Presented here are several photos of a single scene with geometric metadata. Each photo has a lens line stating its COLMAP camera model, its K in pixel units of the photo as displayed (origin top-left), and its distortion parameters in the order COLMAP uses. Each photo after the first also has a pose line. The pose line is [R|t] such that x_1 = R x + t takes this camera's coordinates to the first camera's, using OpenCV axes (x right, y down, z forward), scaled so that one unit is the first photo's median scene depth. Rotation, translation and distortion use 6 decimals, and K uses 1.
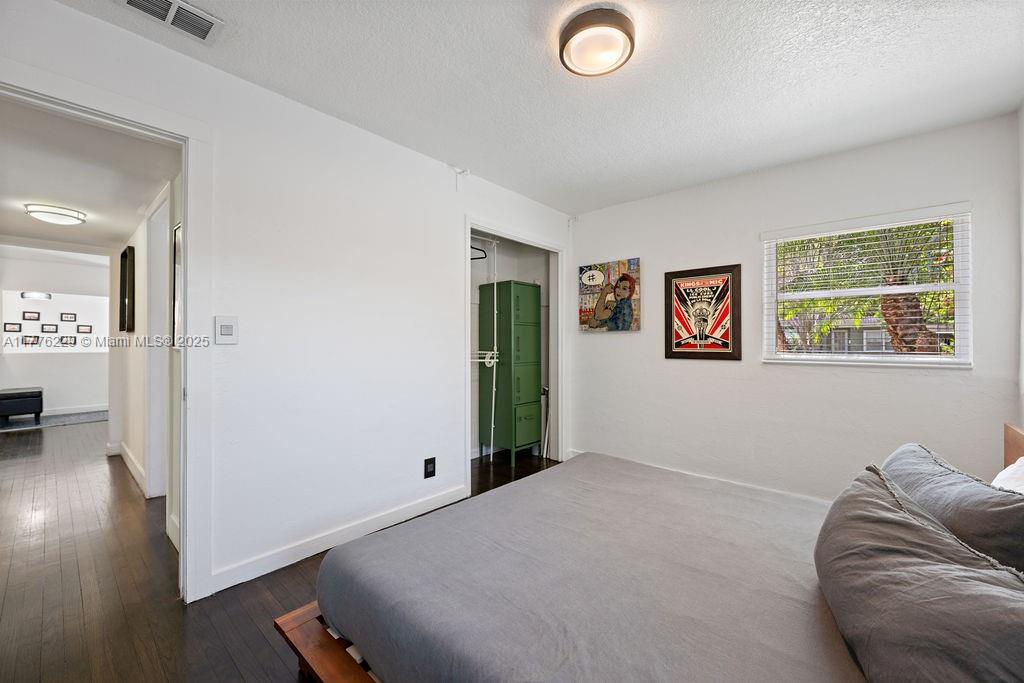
lens RADIAL K [[406.3, 0, 502.6], [0, 406.3, 342.5], [0, 0, 1]] dist [-0.000762, -0.000219]
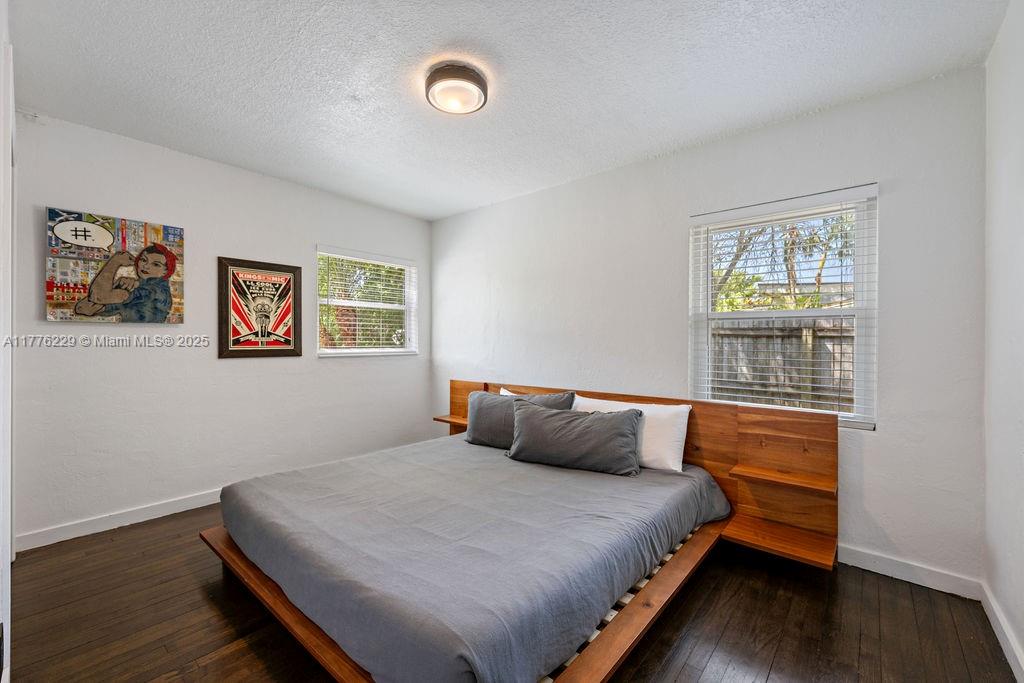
lens RADIAL K [[423.3, 0, 505.7], [0, 423.3, 340.0], [0, 0, 1]] dist [0.006197, -0.000743]
pose [[-0.016755, 0.001495, 0.999859, -0.498122], [-0.000160, 0.999999, -0.001498, 0.002101], [-0.999860, -0.000185, -0.016755, 0.426829]]
